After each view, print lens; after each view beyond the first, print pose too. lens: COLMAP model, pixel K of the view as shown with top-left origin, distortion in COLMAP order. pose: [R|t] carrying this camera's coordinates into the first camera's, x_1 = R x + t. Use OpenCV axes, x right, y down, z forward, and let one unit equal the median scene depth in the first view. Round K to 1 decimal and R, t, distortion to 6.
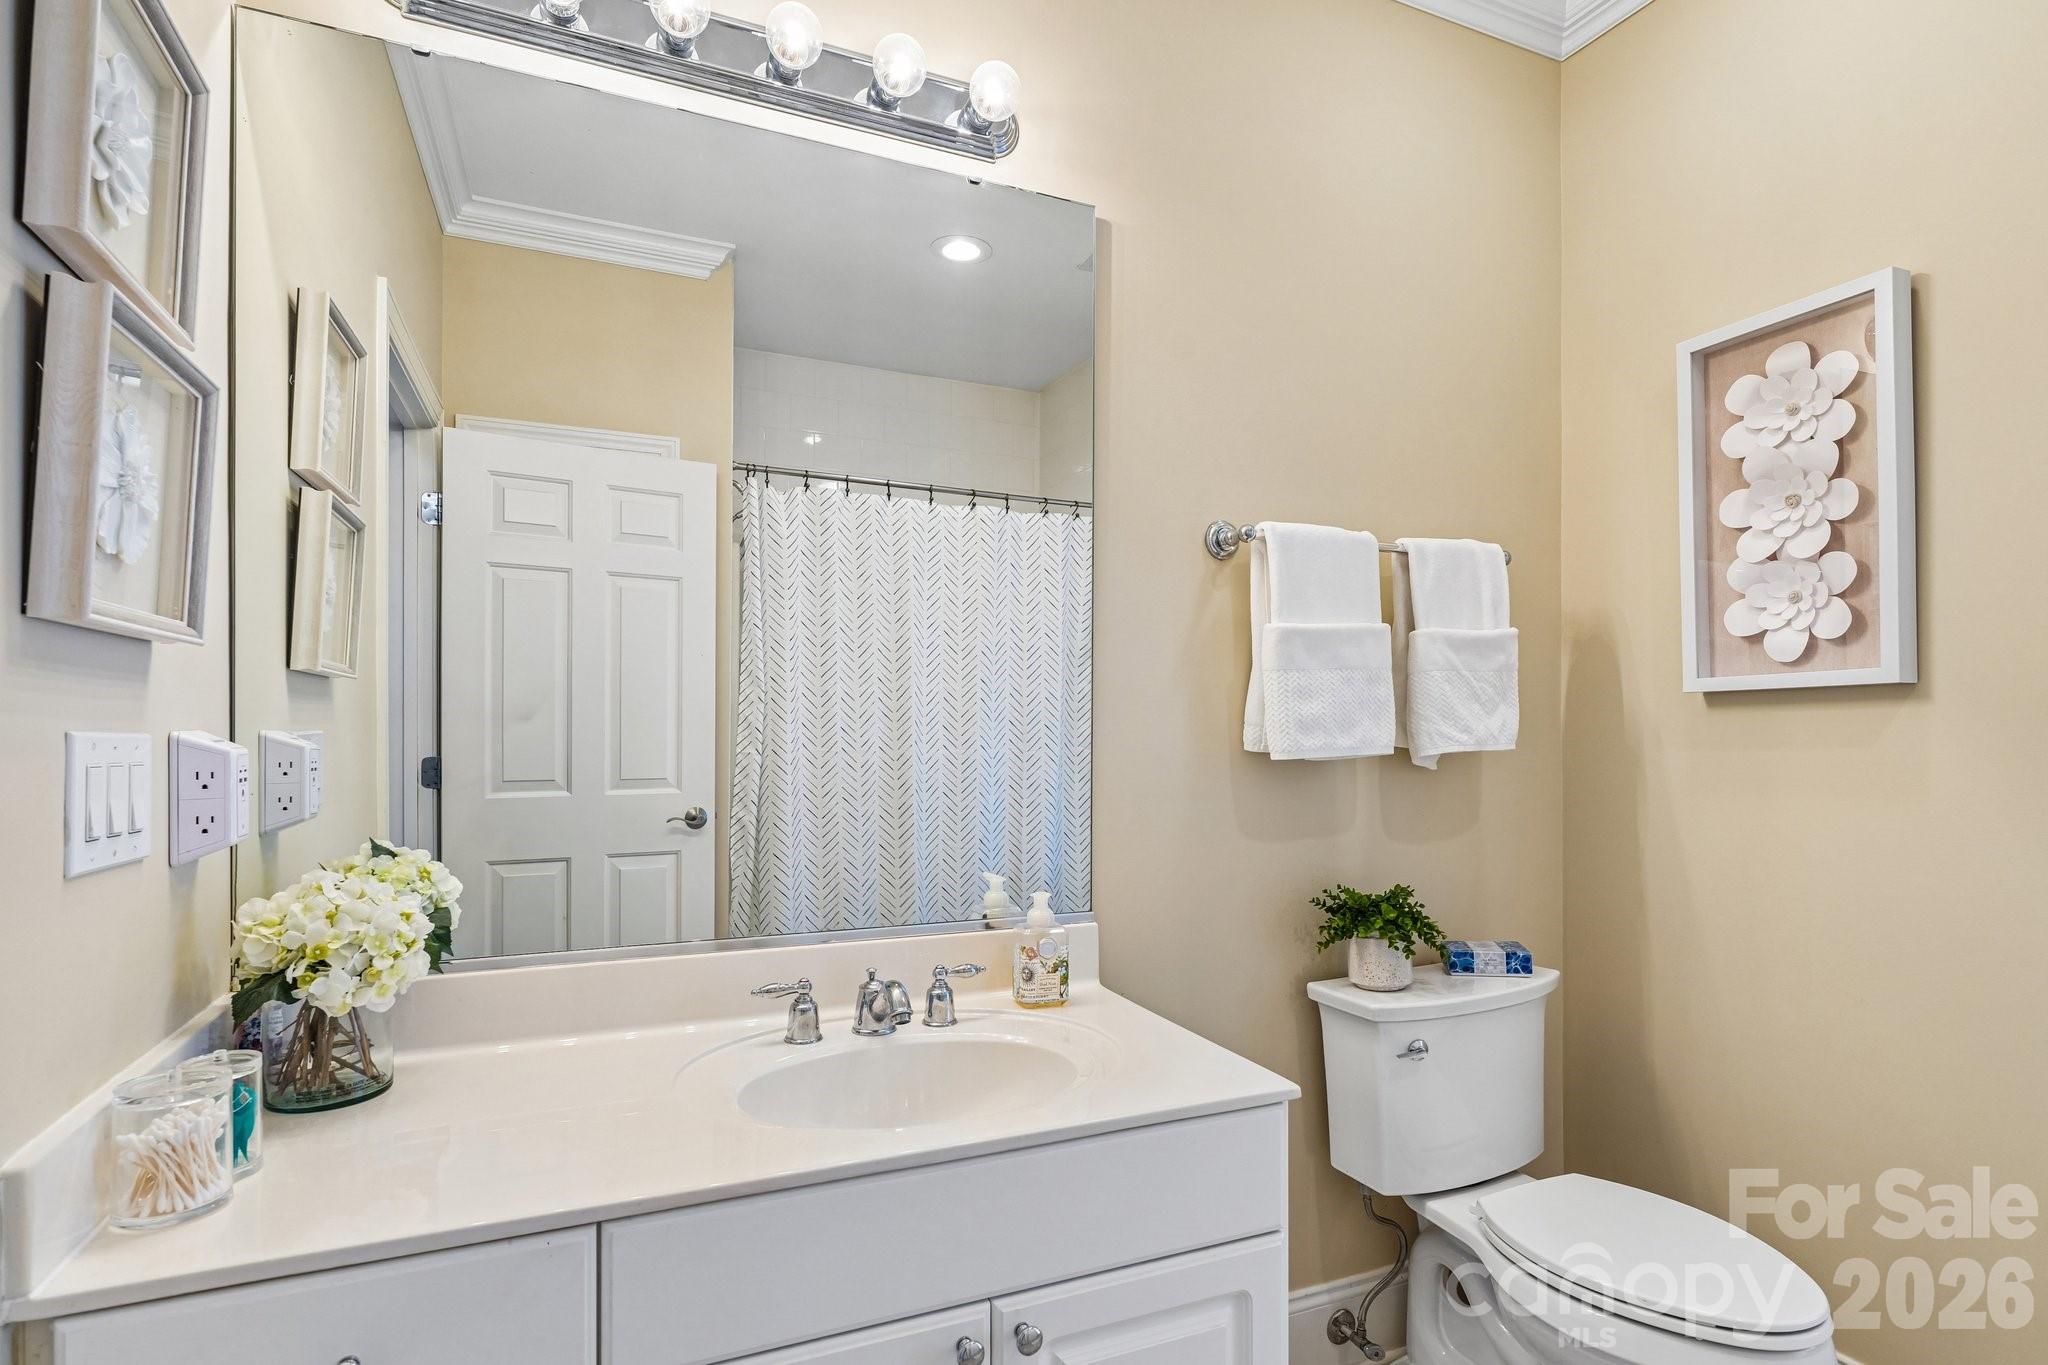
lens RADIAL K [[1028.3, 0, 1028.3], [0, 1028.3, 724.1], [0, 0, 1]] dist [0.001699, -0.000331]
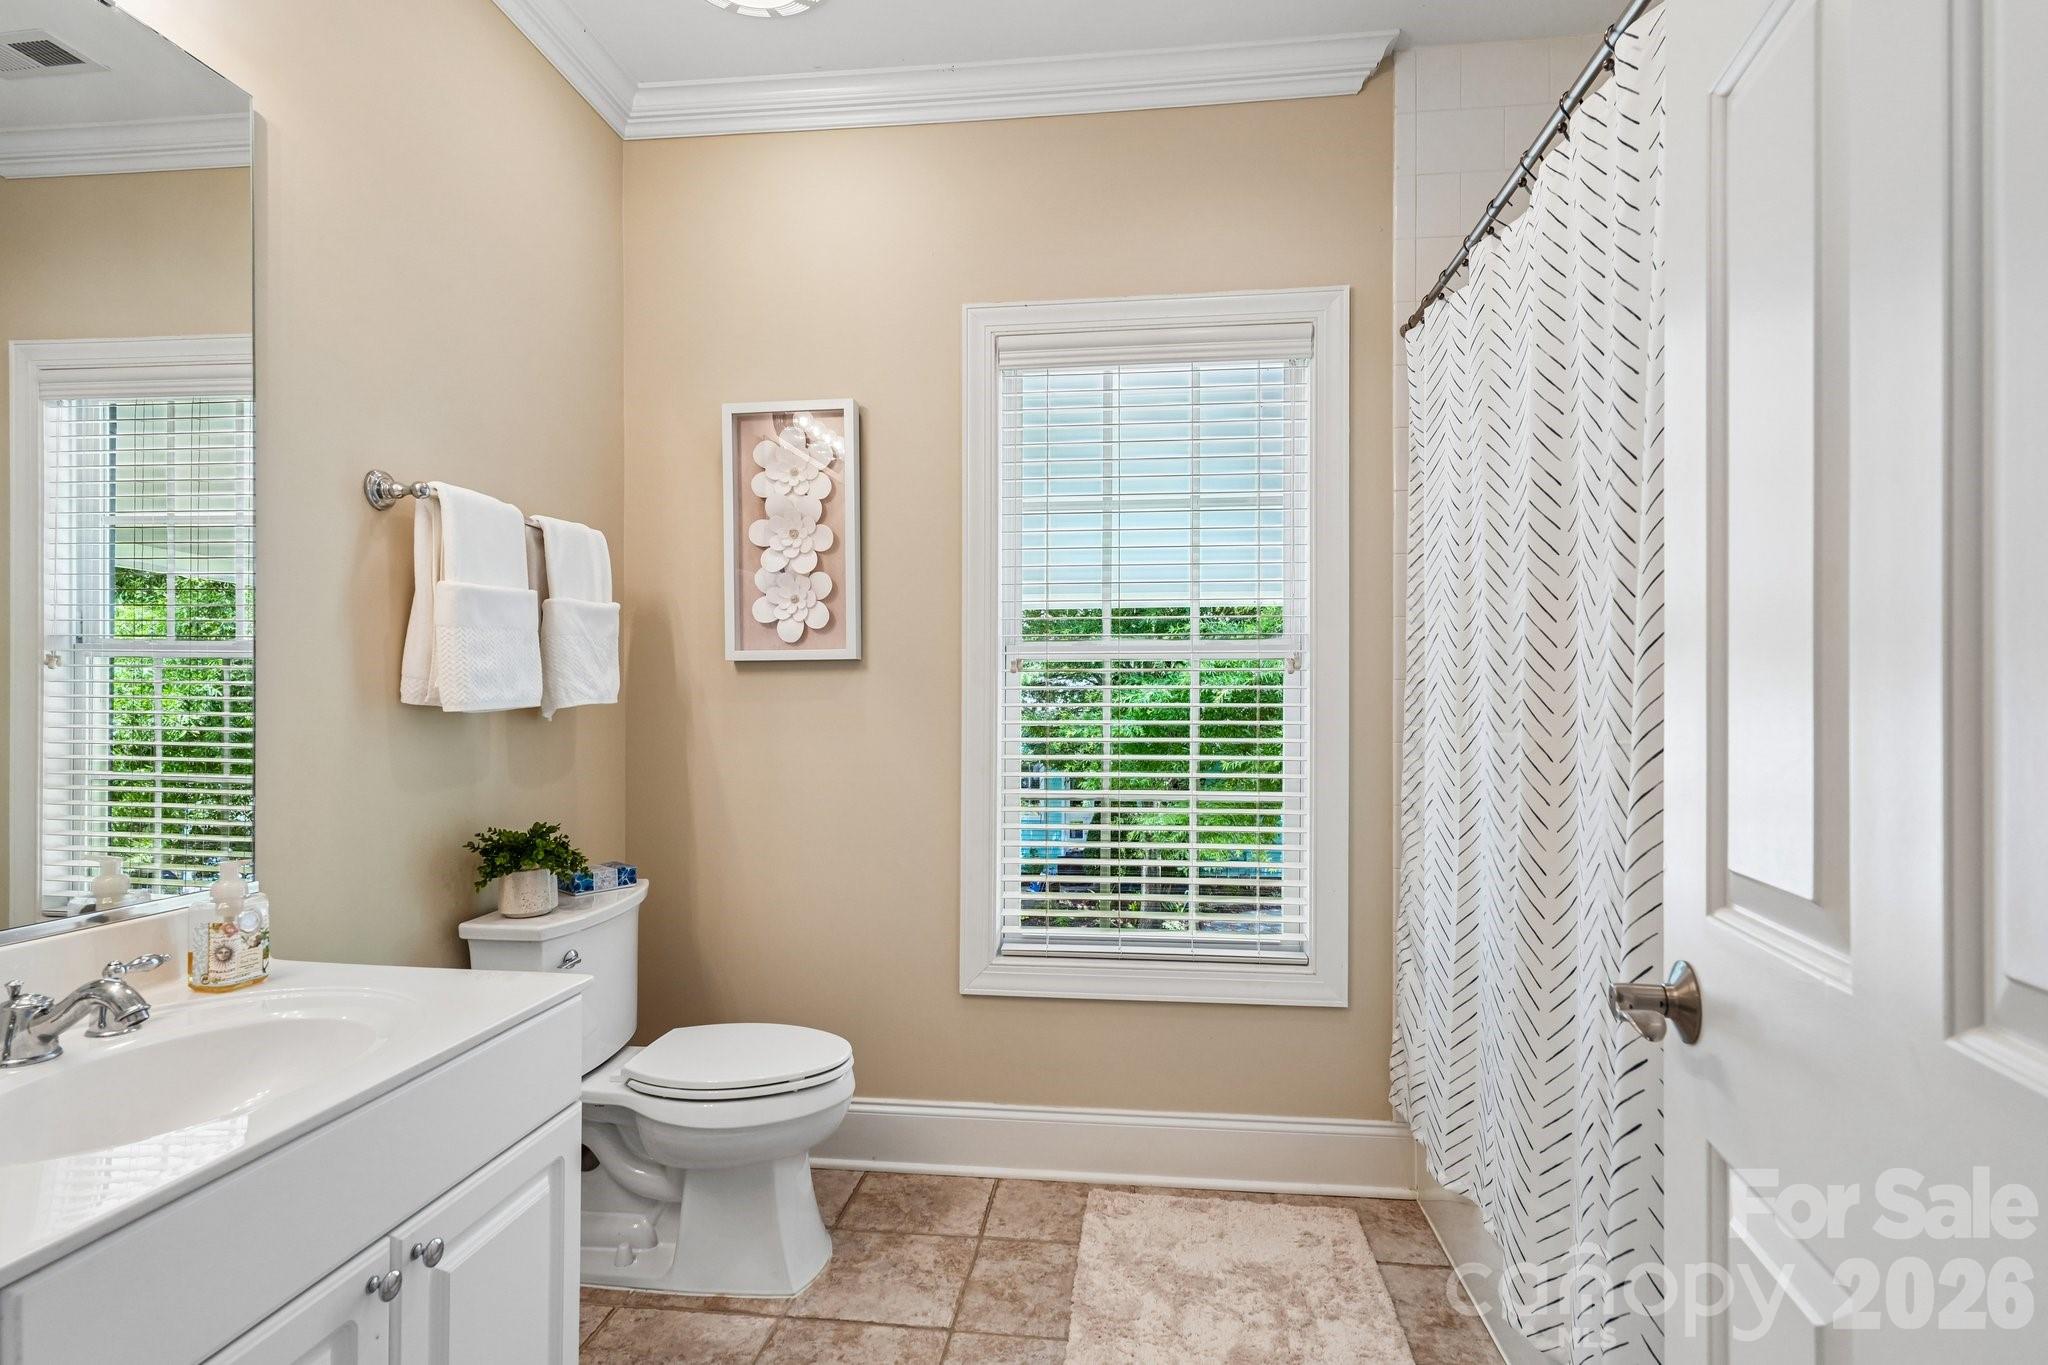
lens RADIAL K [[1039.7, 0, 1024.0], [0, 1039.7, 682.5], [0, 0, 1]] dist [-0.000651, -0.000540]
pose [[0.504131, 0.016390, 0.863472, -0.363838], [-0.008342, 0.999866, -0.014108, 0.014453], [-0.863587, -0.000091, 0.504200, -0.036274]]
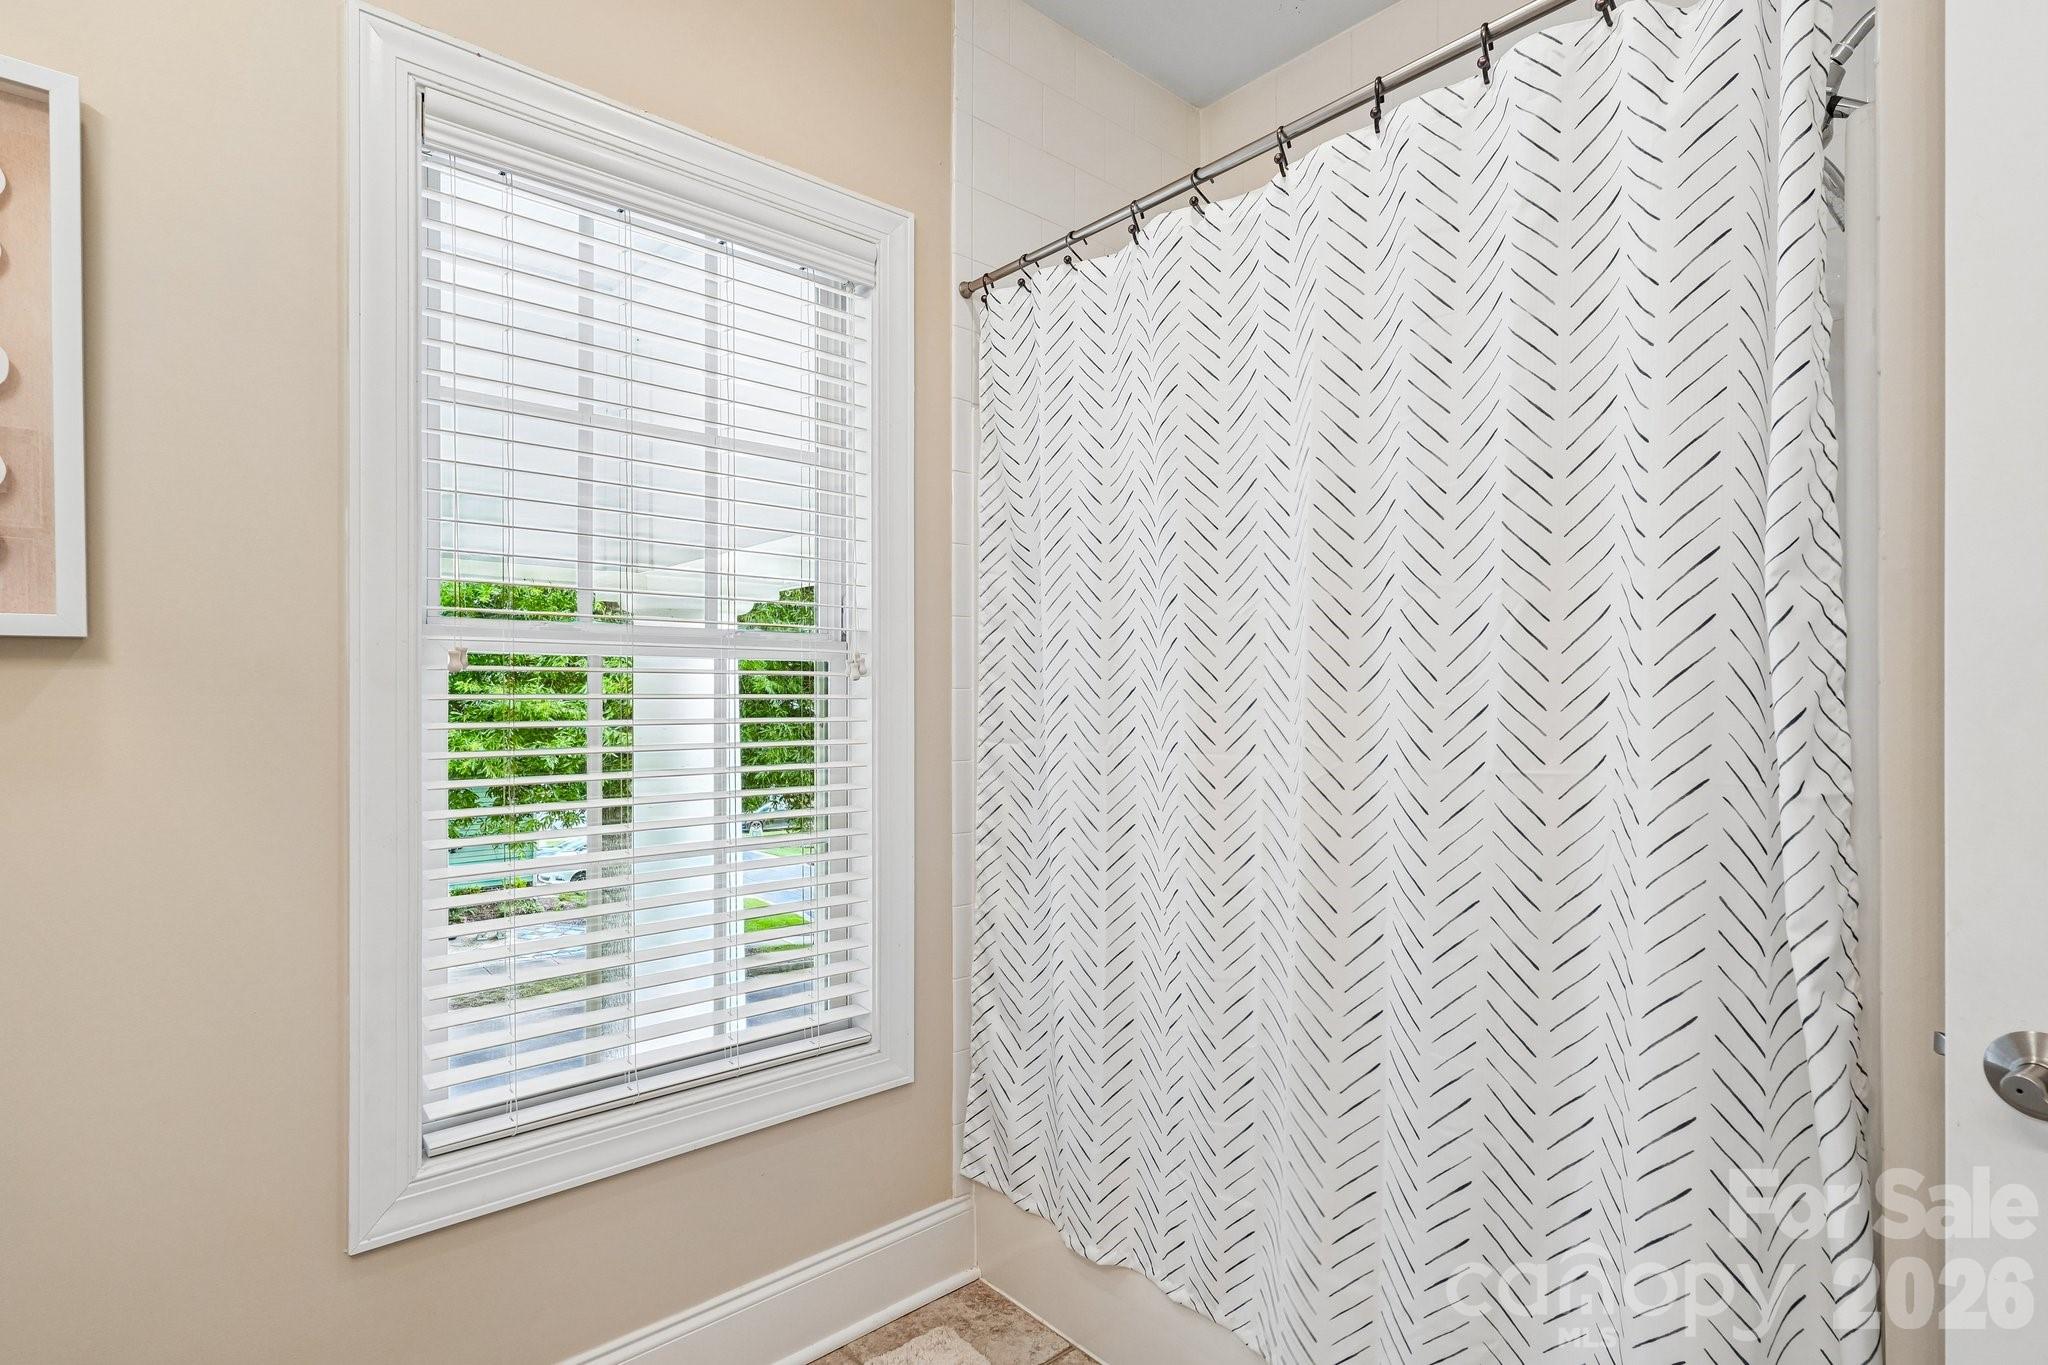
lens RADIAL K [[1001.7, 0, 1026.3], [0, 1001.7, 687.8], [0, 0, 1]] dist [0.000393, -0.000013]
pose [[-0.312114, 0.005282, 0.950030, -0.058336], [-0.010276, 0.999907, -0.008935, -0.003744], [-0.949989, -0.012551, -0.312031, 0.498507]]
